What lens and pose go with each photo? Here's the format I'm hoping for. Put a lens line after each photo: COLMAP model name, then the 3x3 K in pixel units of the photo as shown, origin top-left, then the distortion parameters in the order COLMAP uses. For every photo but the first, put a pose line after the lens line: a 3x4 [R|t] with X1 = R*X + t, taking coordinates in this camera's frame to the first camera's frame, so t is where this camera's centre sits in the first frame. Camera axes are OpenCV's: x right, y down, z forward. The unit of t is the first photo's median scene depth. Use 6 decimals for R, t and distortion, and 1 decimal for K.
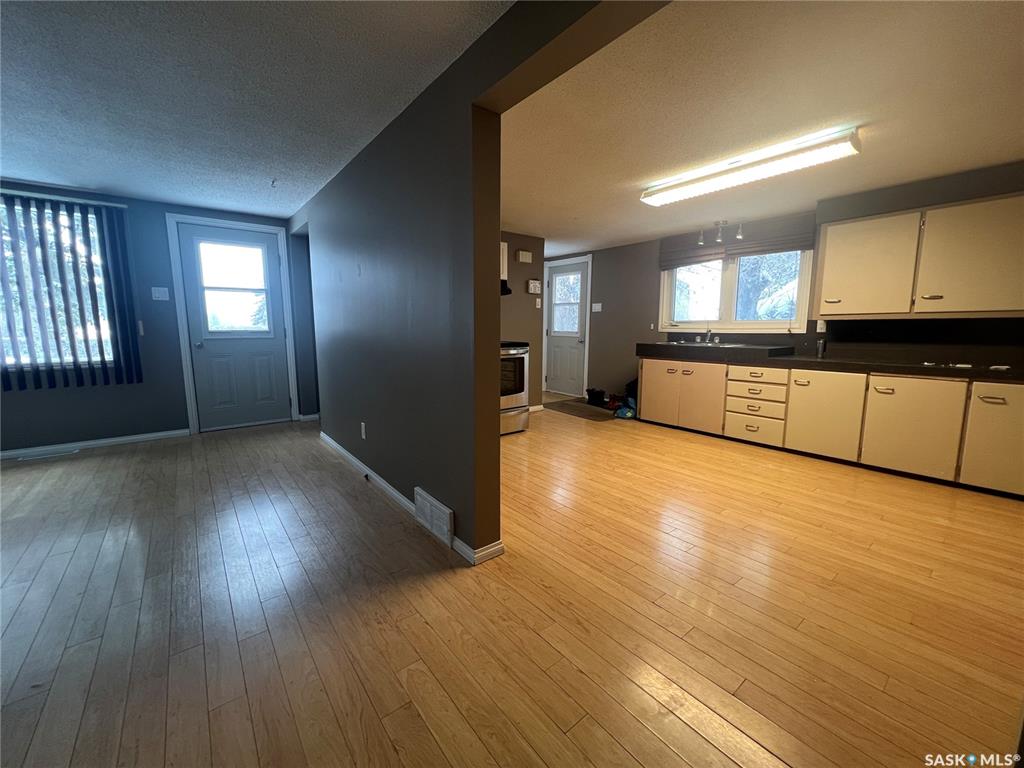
lens RADIAL K [[409.1, 0, 512.7], [0, 409.1, 381.6], [0, 0, 1]] dist [-0.001003, -0.000013]
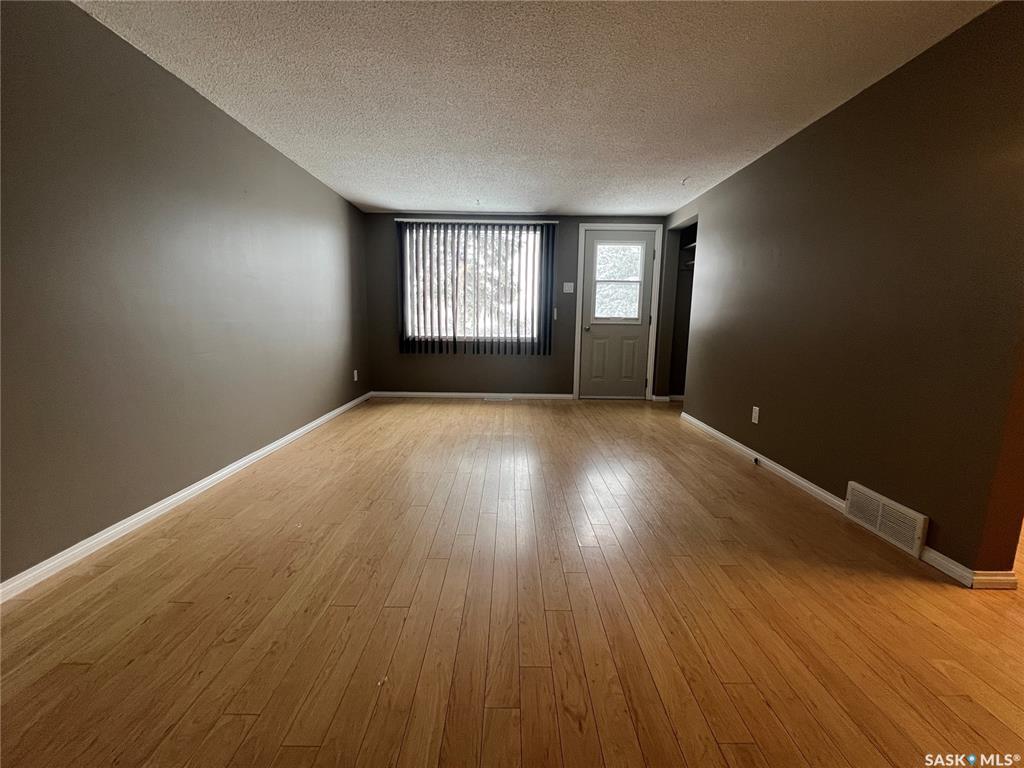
lens RADIAL K [[409.1, 0, 511.6], [0, 409.1, 382.2], [0, 0, 1]] dist [-0.001003, -0.000013]
pose [[0.782526, 0.104351, -0.613810, -0.191558], [-0.098447, 0.994191, 0.043511, 0.047143], [0.614785, 0.026380, 0.788254, -0.129798]]
